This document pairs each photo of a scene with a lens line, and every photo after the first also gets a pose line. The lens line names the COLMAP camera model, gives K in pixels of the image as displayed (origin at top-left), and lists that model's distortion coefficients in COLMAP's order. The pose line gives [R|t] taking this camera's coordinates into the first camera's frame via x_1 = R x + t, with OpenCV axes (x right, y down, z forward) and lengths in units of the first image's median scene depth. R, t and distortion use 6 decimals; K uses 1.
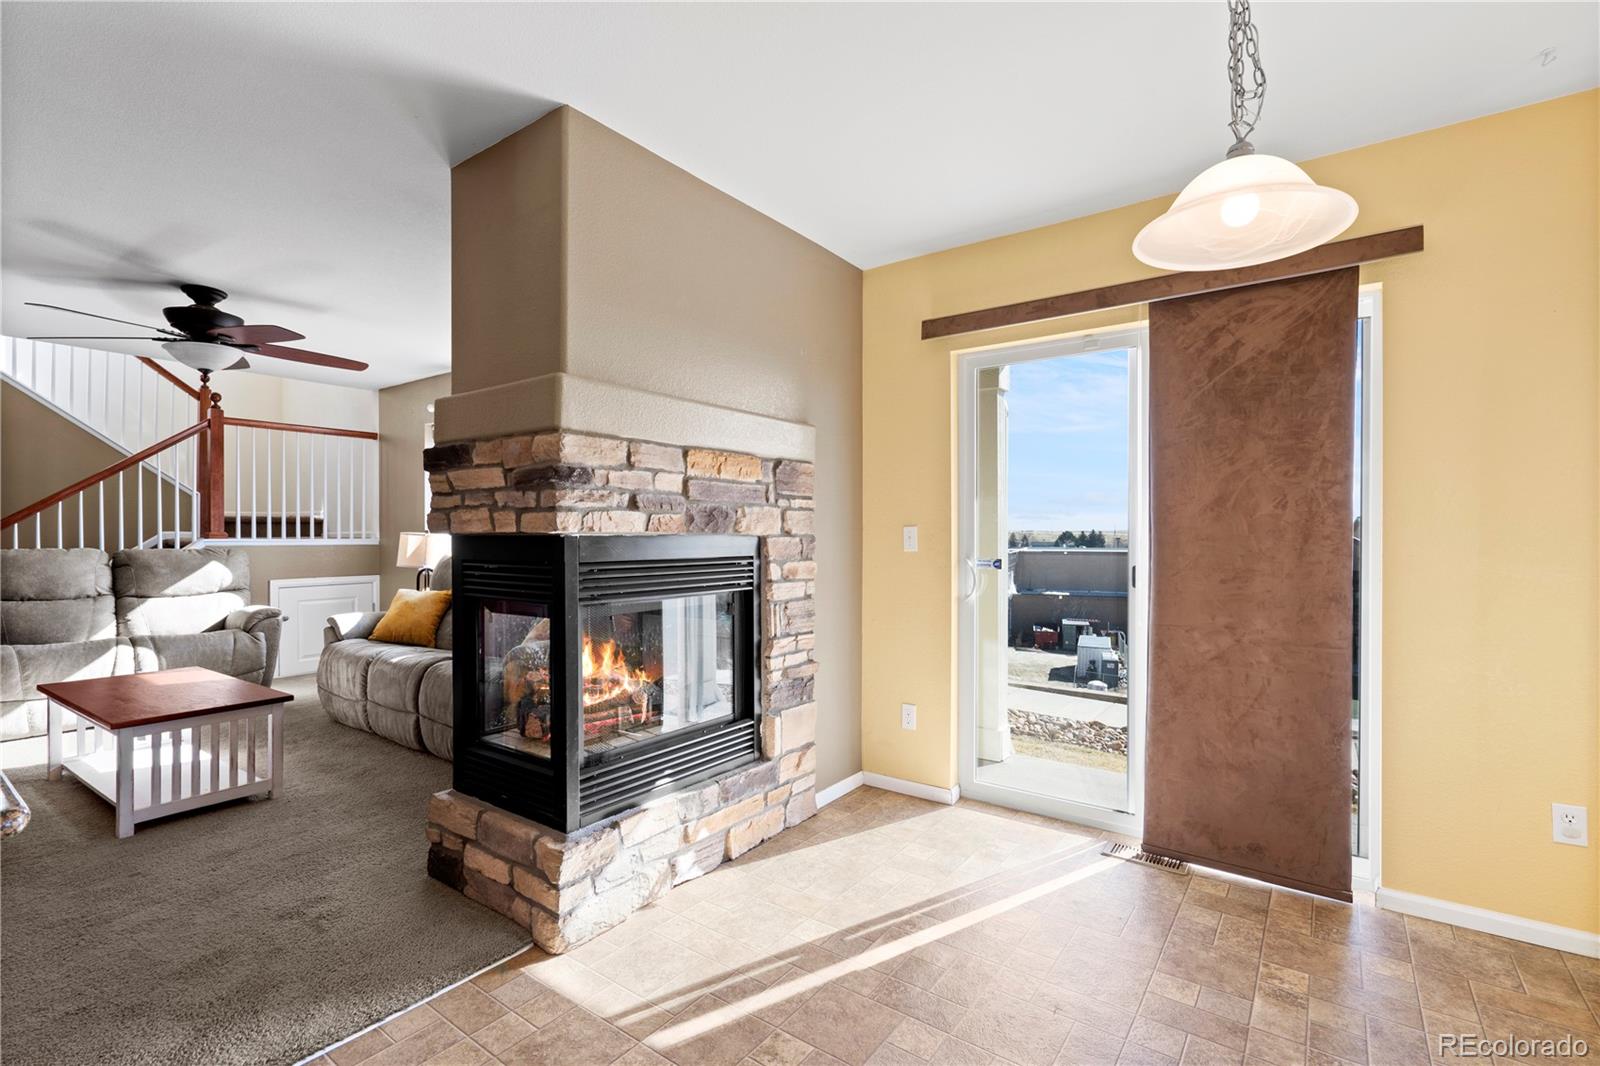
lens RADIAL K [[731.5, 0, 800.8], [0, 731.5, 531.5], [0, 0, 1]] dist [-0.004135, 0.001886]
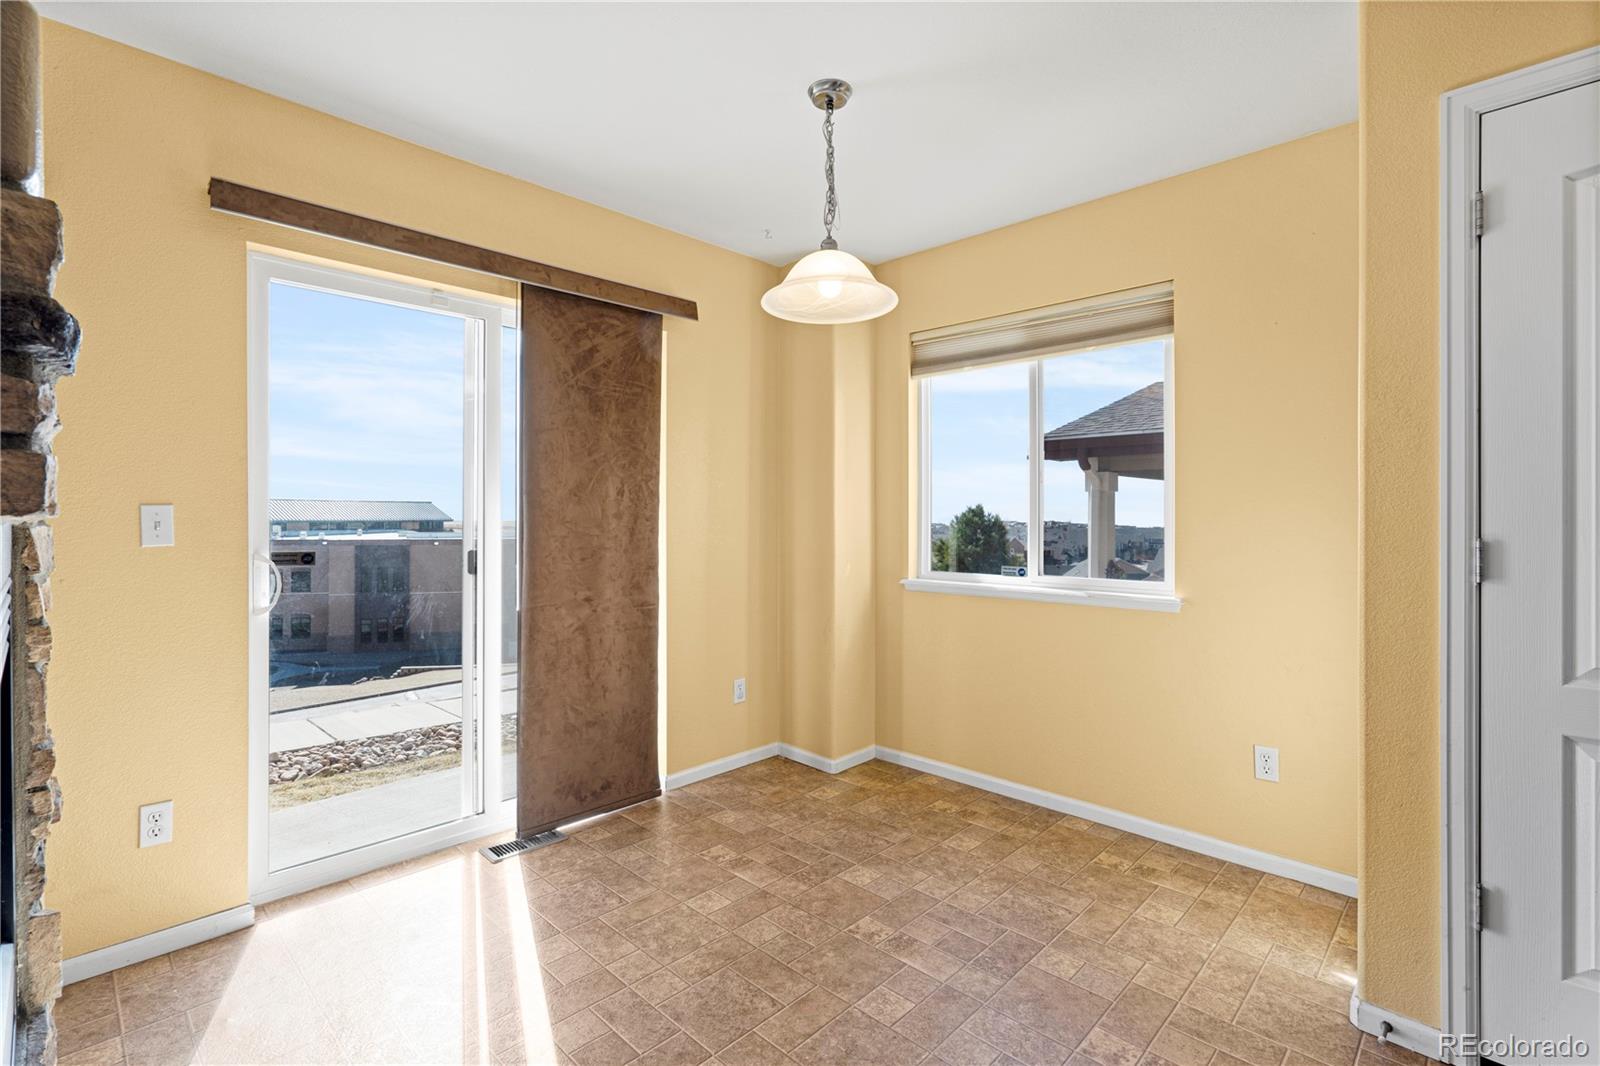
lens RADIAL K [[731.5, 0, 803.6], [0, 731.5, 511.6], [0, 0, 1]] dist [-0.004135, 0.001886]
pose [[0.136810, 0.003834, 0.990590, -0.474982], [-0.004023, 0.999986, -0.003315, -0.001867], [-0.990589, -0.003531, 0.136824, 0.511232]]
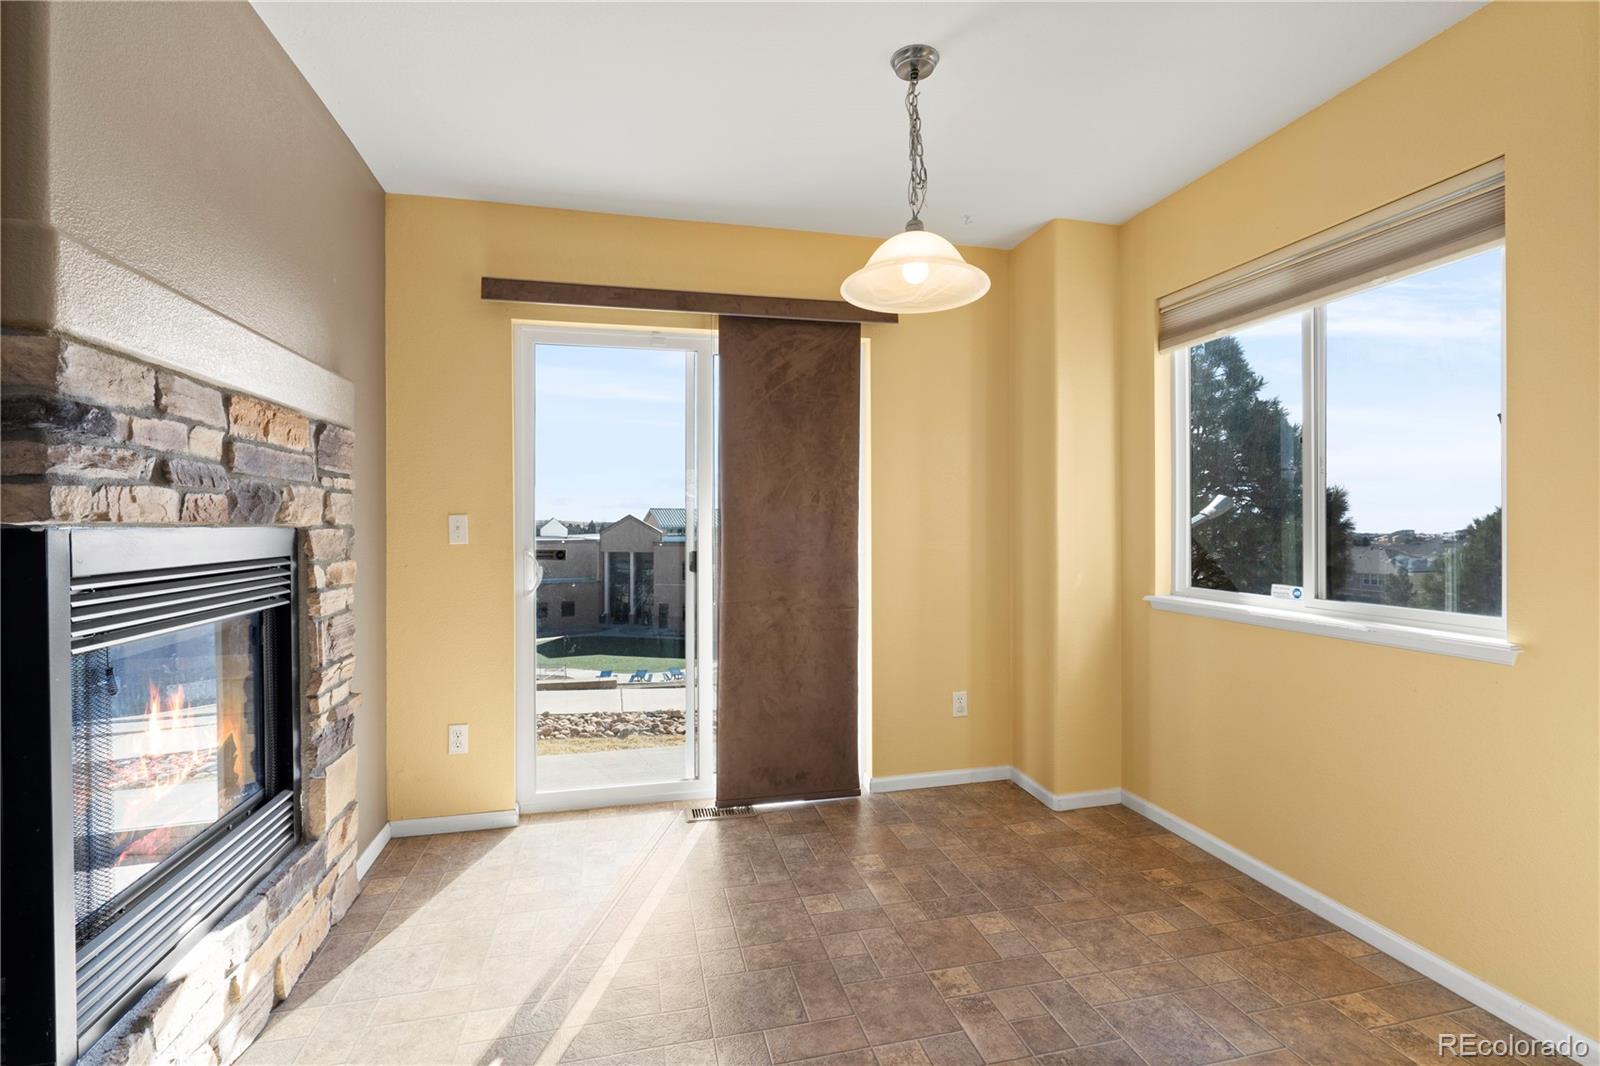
lens RADIAL K [[731.5, 0, 805.7], [0, 731.5, 519.4], [0, 0, 1]] dist [-0.004135, 0.001886]
pose [[0.643834, -0.001342, 0.765164, -0.308823], [0.002537, 0.999997, -0.000381, -0.000094], [-0.765161, 0.002187, 0.643836, 0.188670]]
